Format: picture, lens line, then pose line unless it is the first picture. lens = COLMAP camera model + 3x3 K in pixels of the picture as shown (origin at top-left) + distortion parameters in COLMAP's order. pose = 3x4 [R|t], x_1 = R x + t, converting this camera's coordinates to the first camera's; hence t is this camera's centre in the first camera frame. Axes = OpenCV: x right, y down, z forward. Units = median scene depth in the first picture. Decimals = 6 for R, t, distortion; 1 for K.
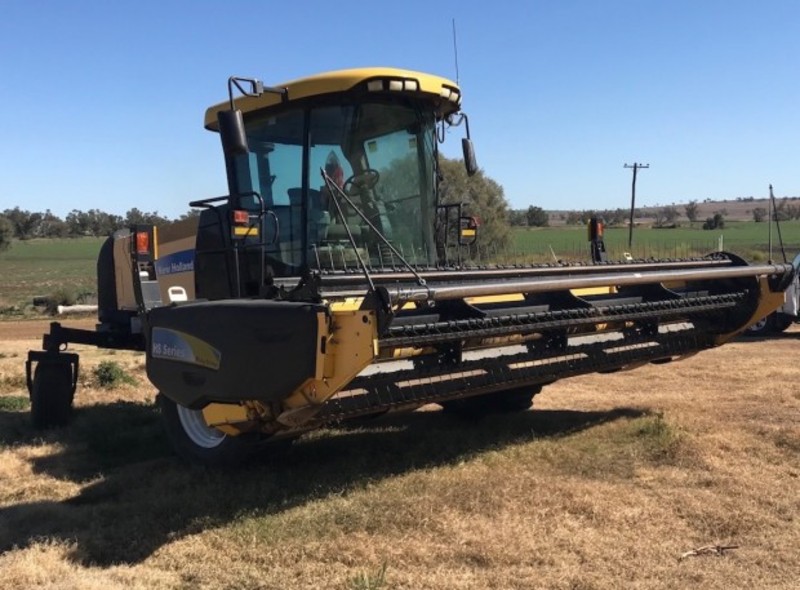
lens RADIAL K [[1041.9, 0, 400.0], [0, 1041.9, 295.0], [0, 0, 1]] dist [0.001294, -0.000418]
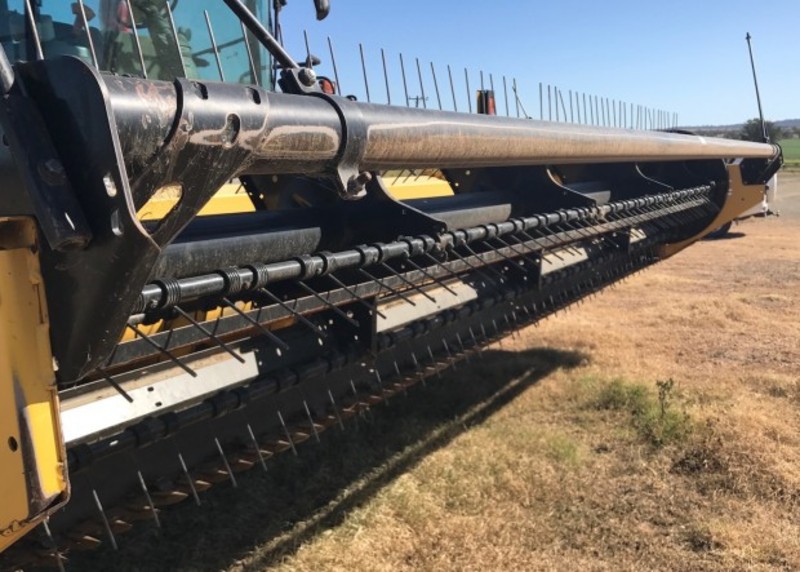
lens RADIAL K [[821.2, 0, 400.0], [0, 821.2, 286.0], [0, 0, 1]] dist [-0.005778, -0.010958]
pose [[0.978324, -0.033974, 0.204274, 0.004204], [0.013652, 0.994885, 0.100084, 0.010295], [-0.206629, -0.095126, 0.973784, 0.699884]]
